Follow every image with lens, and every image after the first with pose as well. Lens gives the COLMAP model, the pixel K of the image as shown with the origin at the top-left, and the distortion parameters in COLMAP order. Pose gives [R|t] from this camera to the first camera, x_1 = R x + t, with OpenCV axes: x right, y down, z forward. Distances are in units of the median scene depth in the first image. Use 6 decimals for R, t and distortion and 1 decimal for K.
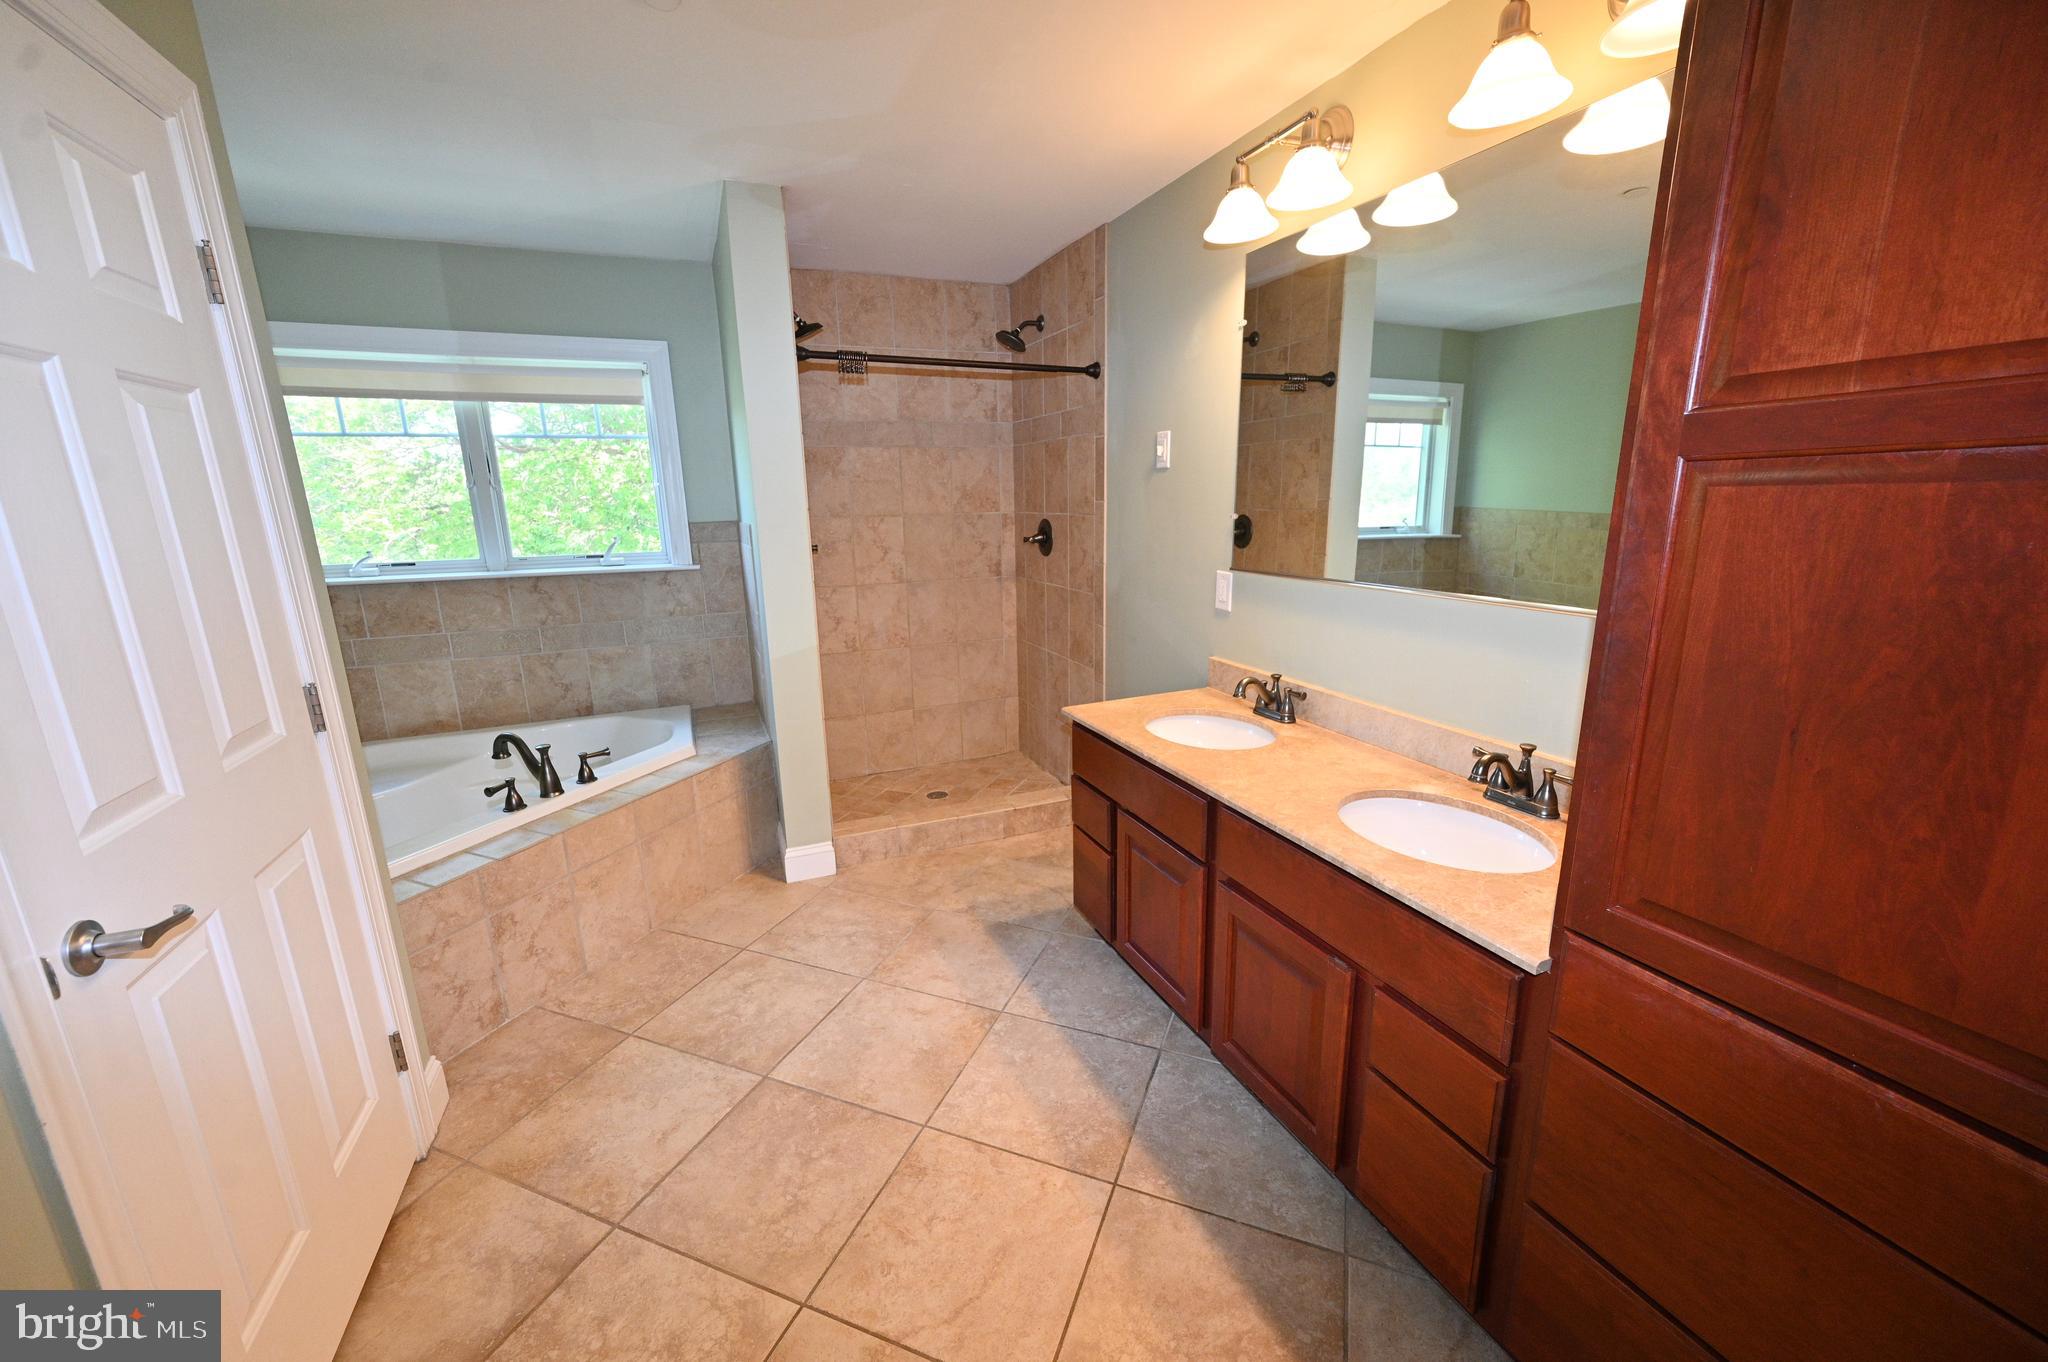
lens RADIAL K [[801.9, 0, 1026.9], [0, 801.9, 683.2], [0, 0, 1]] dist [-0.000974, -0.000337]
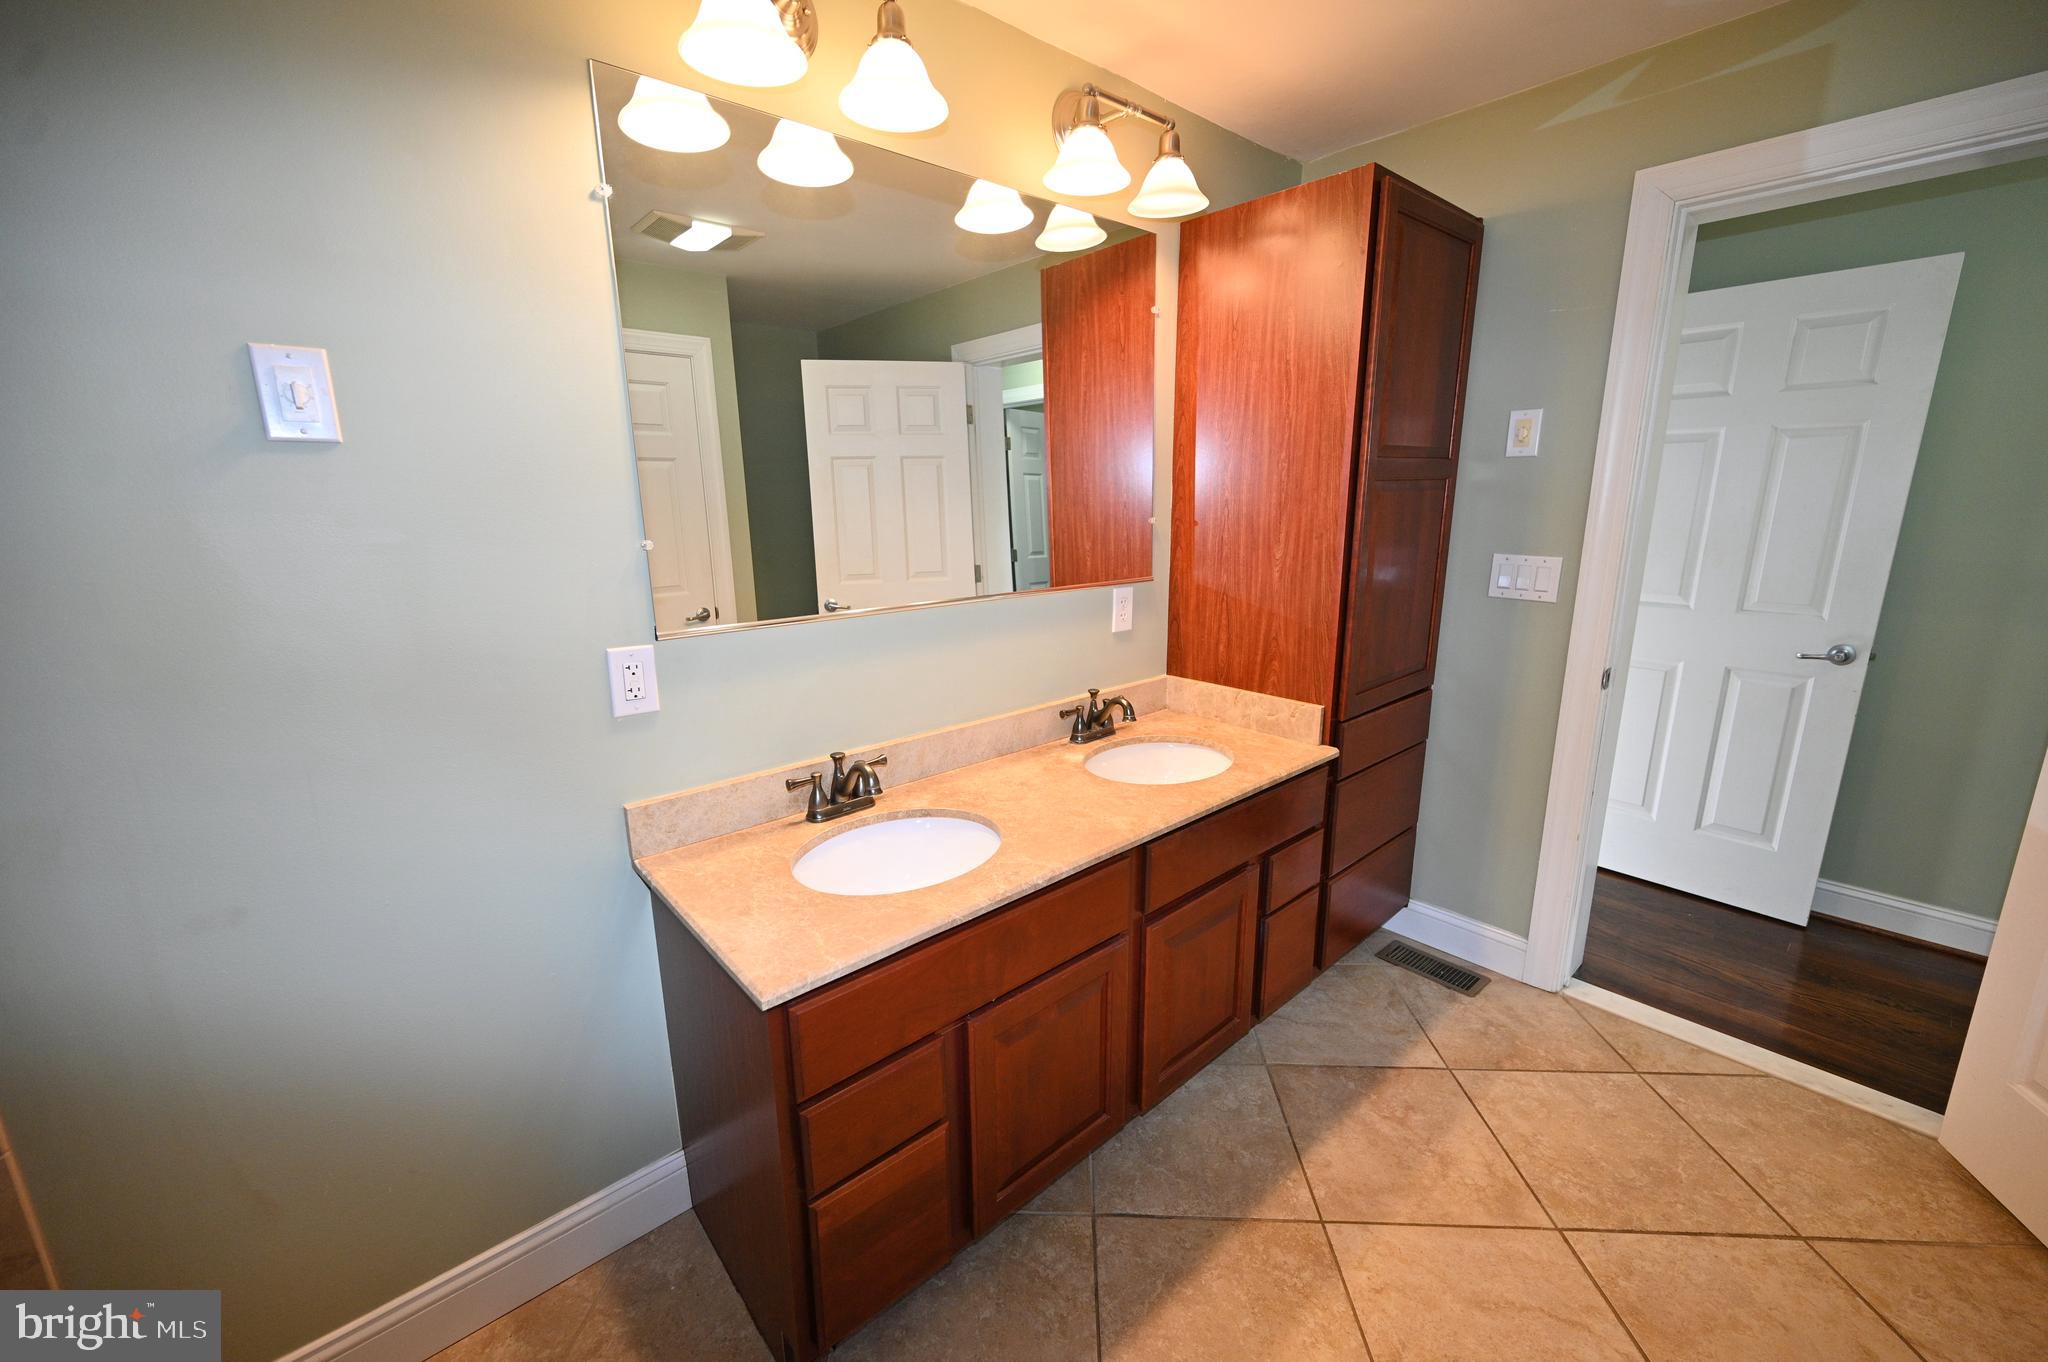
lens RADIAL K [[801.9, 0, 1021.5], [0, 801.9, 680.1], [0, 0, 1]] dist [-0.000974, -0.000337]
pose [[-0.311852, -0.186451, 0.931657, -0.506361], [0.242683, 0.932400, 0.267833, -0.286353], [-0.918615, 0.309622, -0.245522, 1.282718]]
